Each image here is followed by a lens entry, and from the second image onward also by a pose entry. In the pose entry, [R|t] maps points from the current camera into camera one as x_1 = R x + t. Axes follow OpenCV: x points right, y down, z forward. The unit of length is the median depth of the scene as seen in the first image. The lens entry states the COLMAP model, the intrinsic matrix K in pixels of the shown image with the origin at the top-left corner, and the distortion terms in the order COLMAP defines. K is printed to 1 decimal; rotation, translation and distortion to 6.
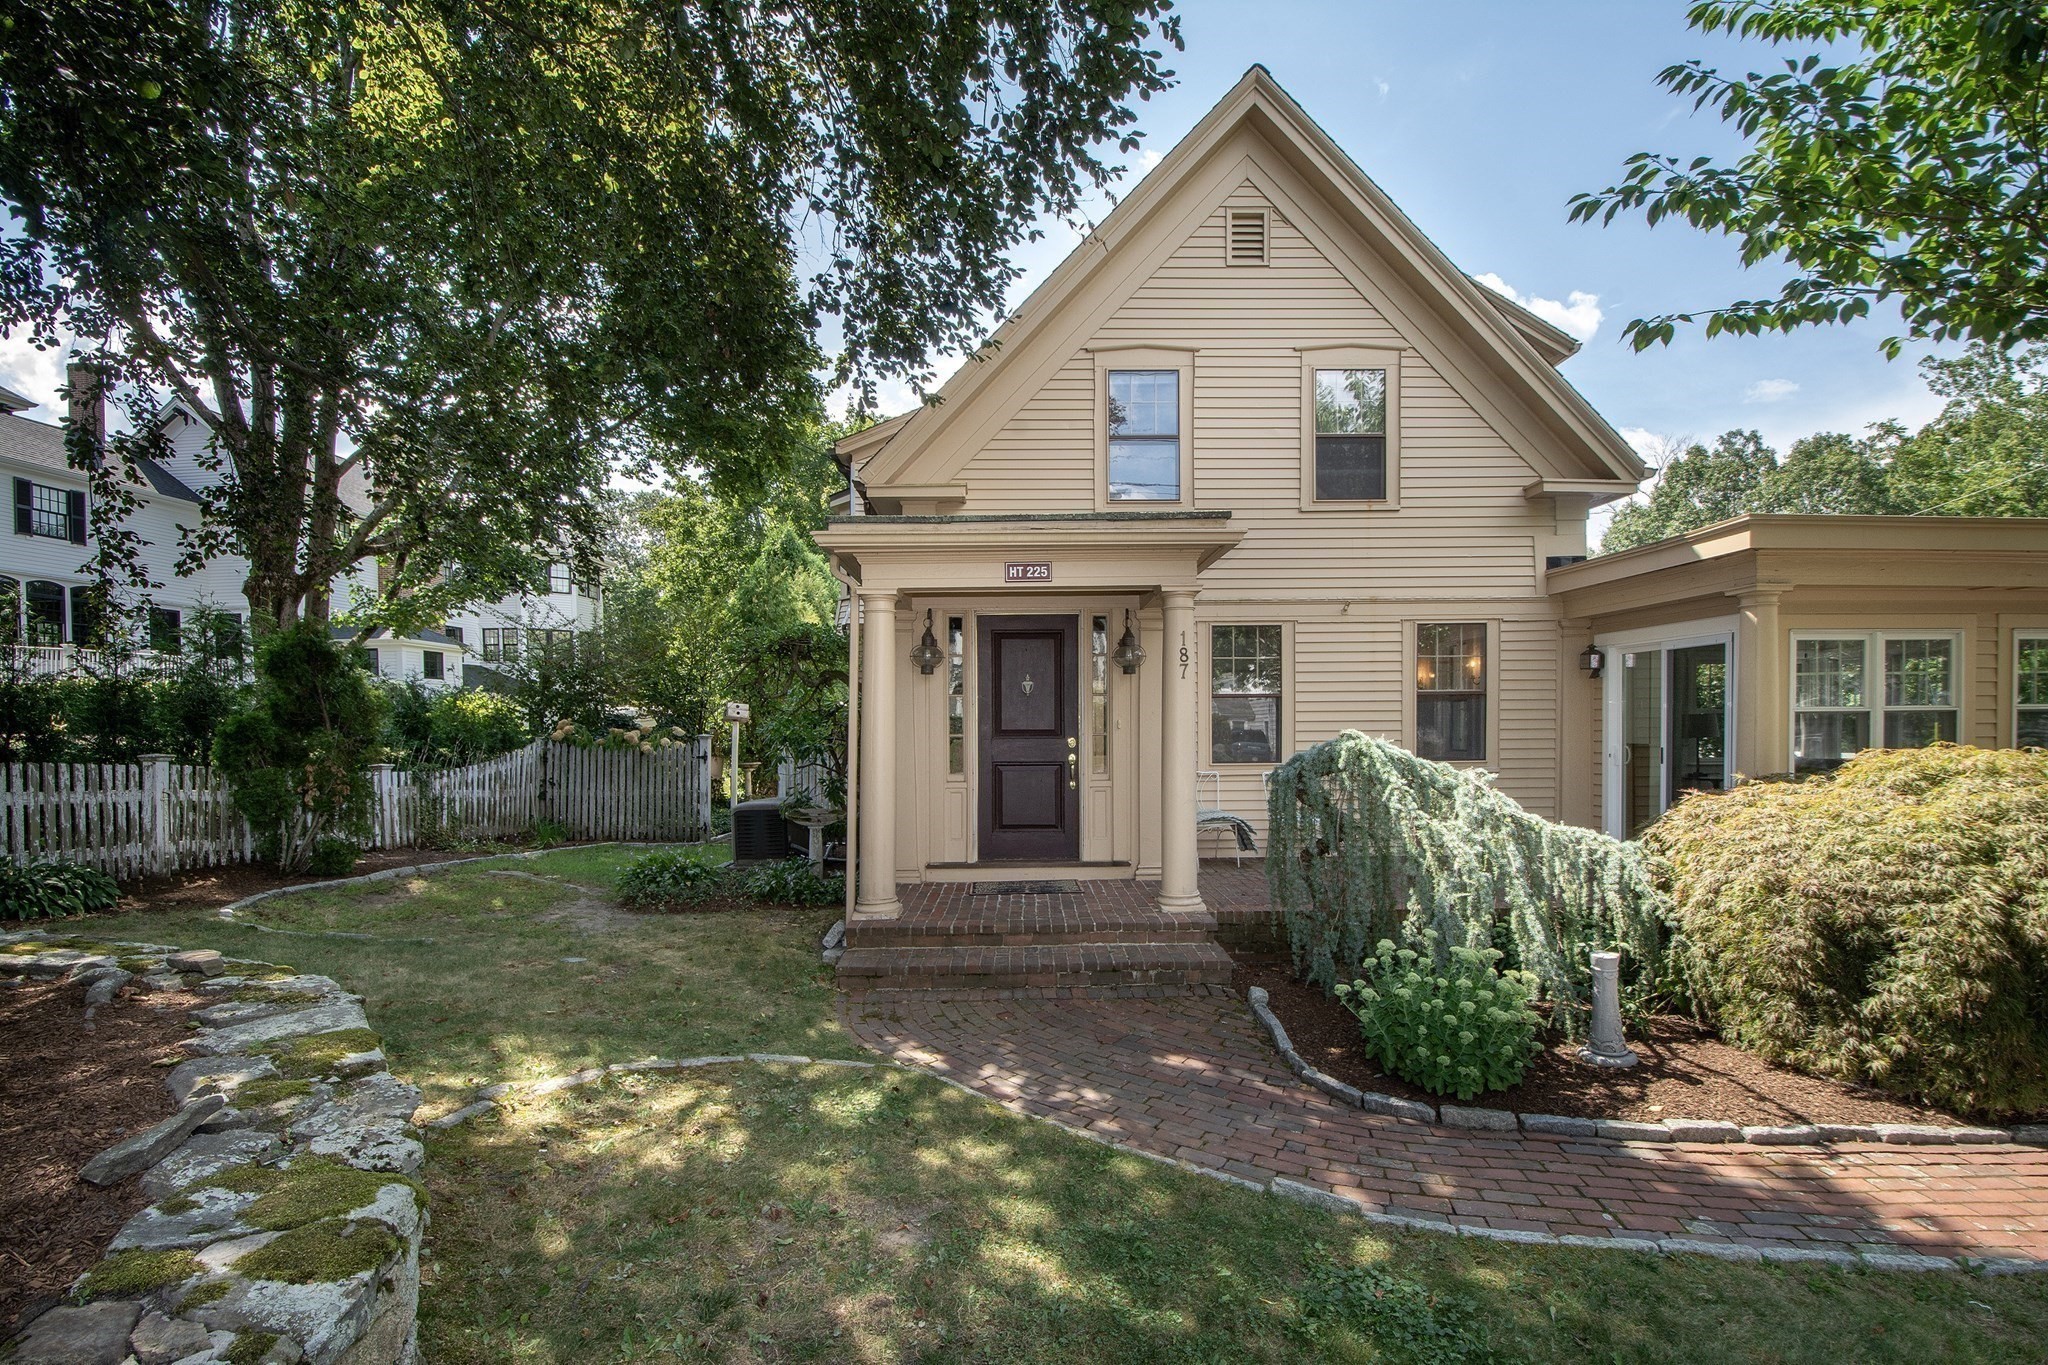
lens RADIAL K [[911.1, 0, 1017.8], [0, 911.1, 751.6], [0, 0, 1]] dist [-0.013874, -0.000171]
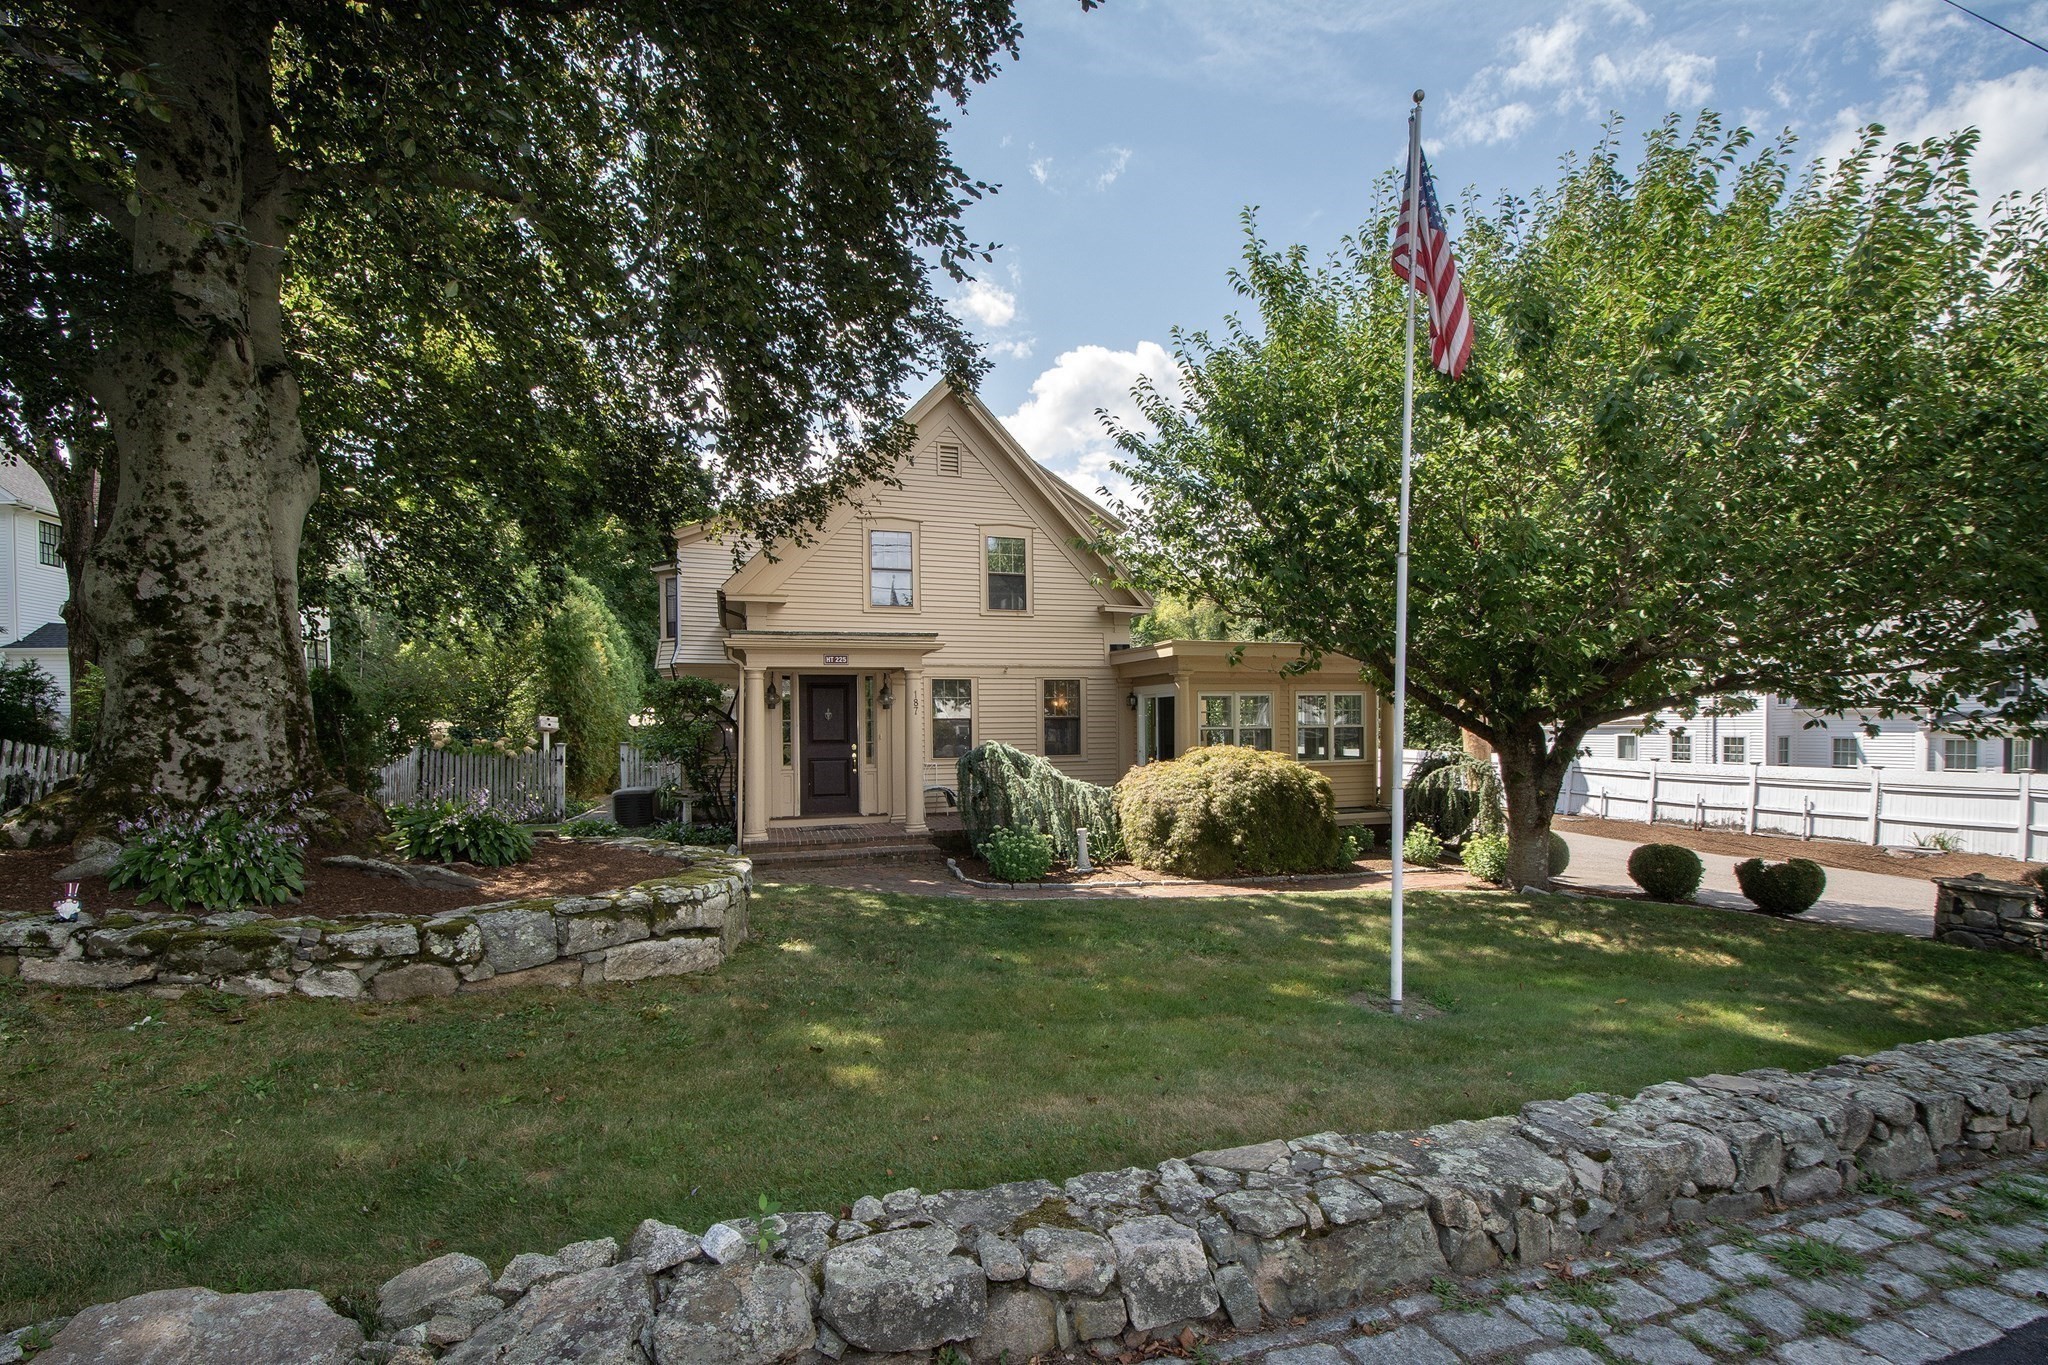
lens RADIAL K [[911.1, 0, 1017.8], [0, 911.1, 751.6], [0, 0, 1]] dist [-0.013874, -0.000171]
pose [[0.958231, -0.010048, 0.285820, -0.157524], [0.011360, 0.999931, -0.002933, 0.008502], [-0.285771, 0.006057, 0.958279, -0.878356]]
